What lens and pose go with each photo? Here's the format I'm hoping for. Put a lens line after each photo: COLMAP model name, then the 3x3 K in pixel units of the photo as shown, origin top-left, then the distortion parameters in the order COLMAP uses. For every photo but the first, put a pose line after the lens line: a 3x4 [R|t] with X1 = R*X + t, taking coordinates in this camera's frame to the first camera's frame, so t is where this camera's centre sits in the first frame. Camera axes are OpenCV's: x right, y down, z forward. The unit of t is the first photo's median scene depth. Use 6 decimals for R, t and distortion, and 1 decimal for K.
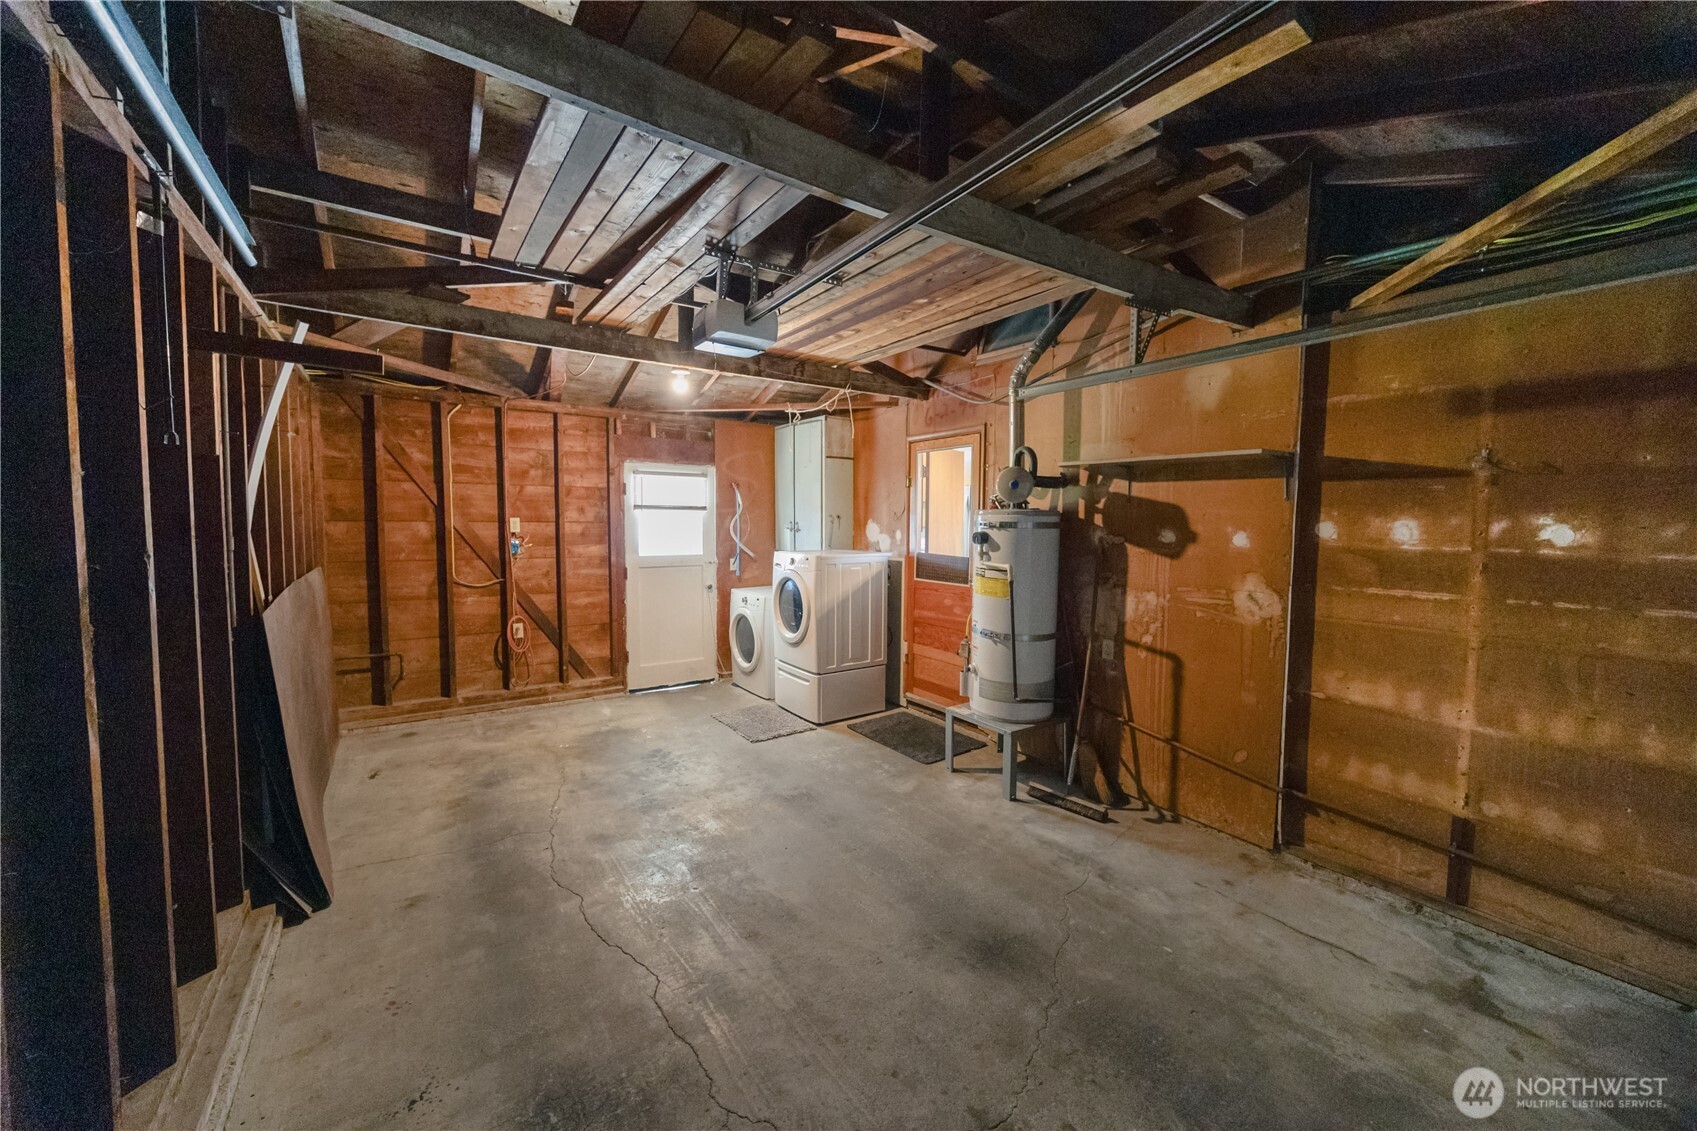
lens RADIAL K [[640.1, 0, 852.4], [0, 640.1, 557.2], [0, 0, 1]] dist [-0.006160, -0.000773]
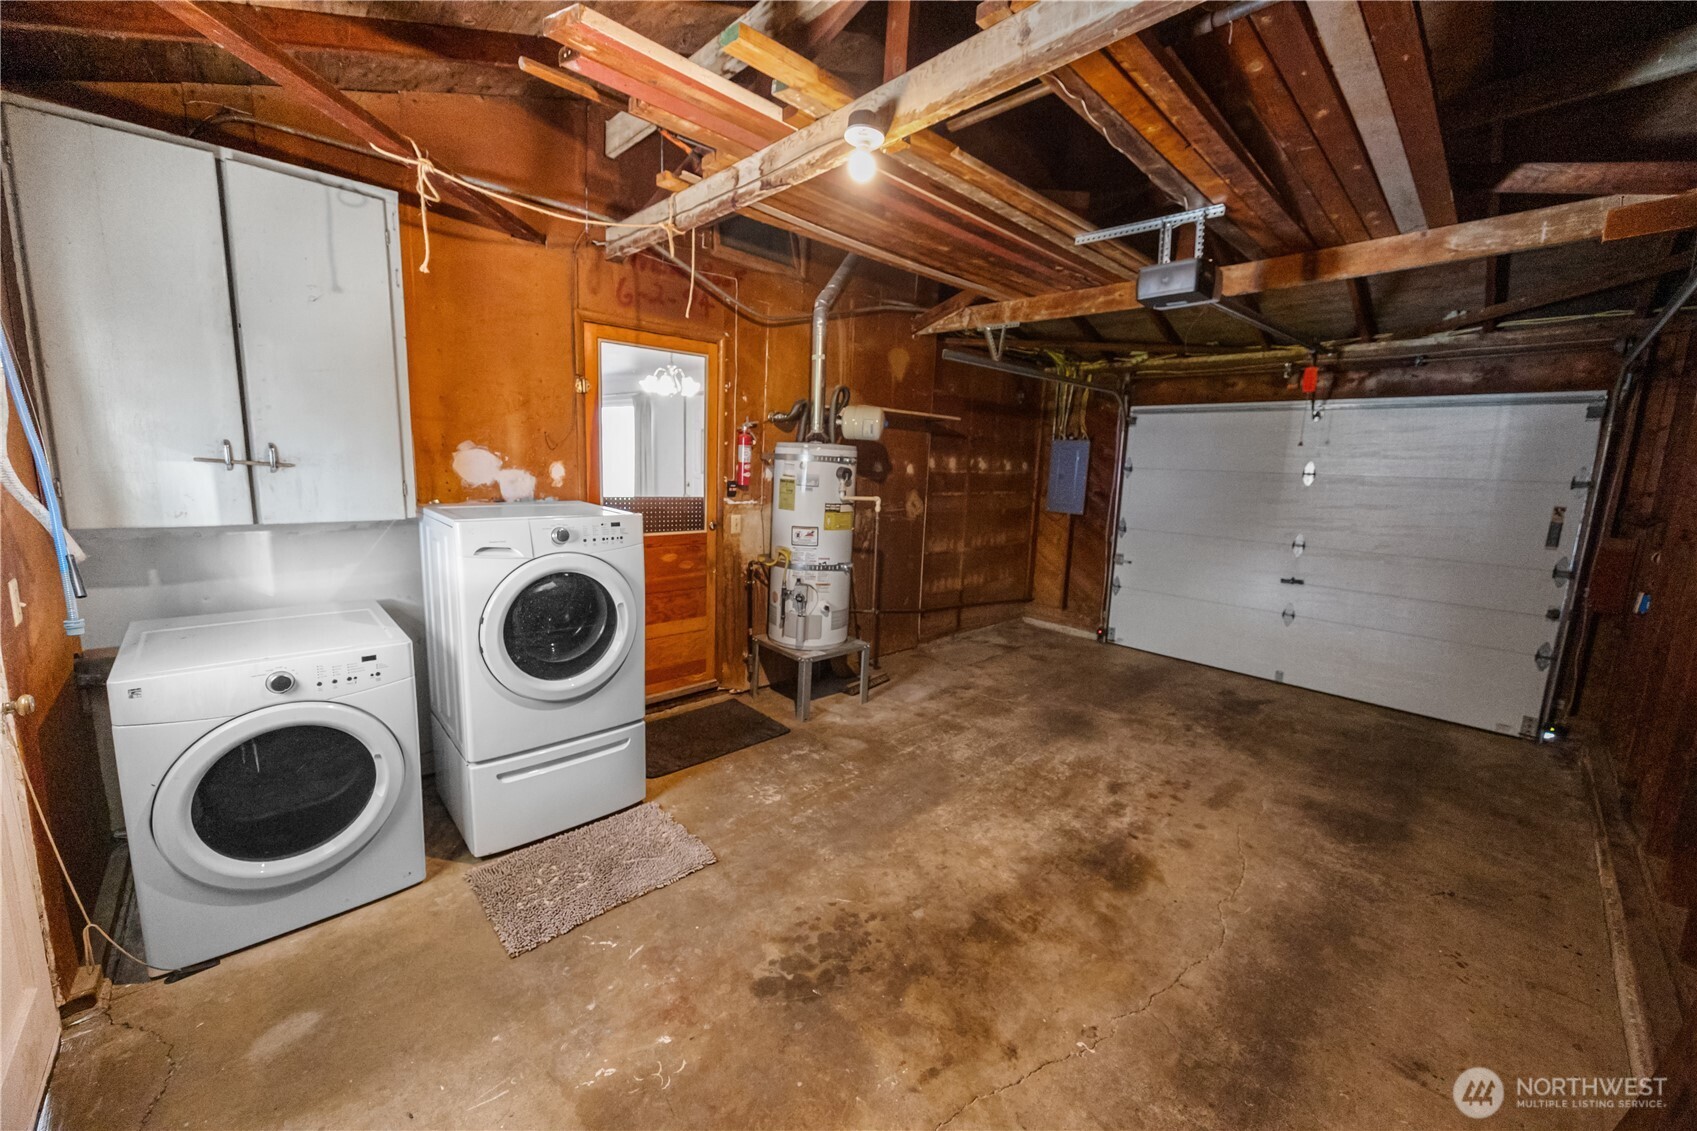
lens RADIAL K [[640.1, 0, 849.8], [0, 640.1, 561.9], [0, 0, 1]] dist [-0.006160, -0.000773]
pose [[-0.155363, -0.170196, 0.973086, -0.974844], [0.023516, 0.984130, 0.175883, -0.084262], [-0.987578, 0.050209, -0.148895, 1.402977]]
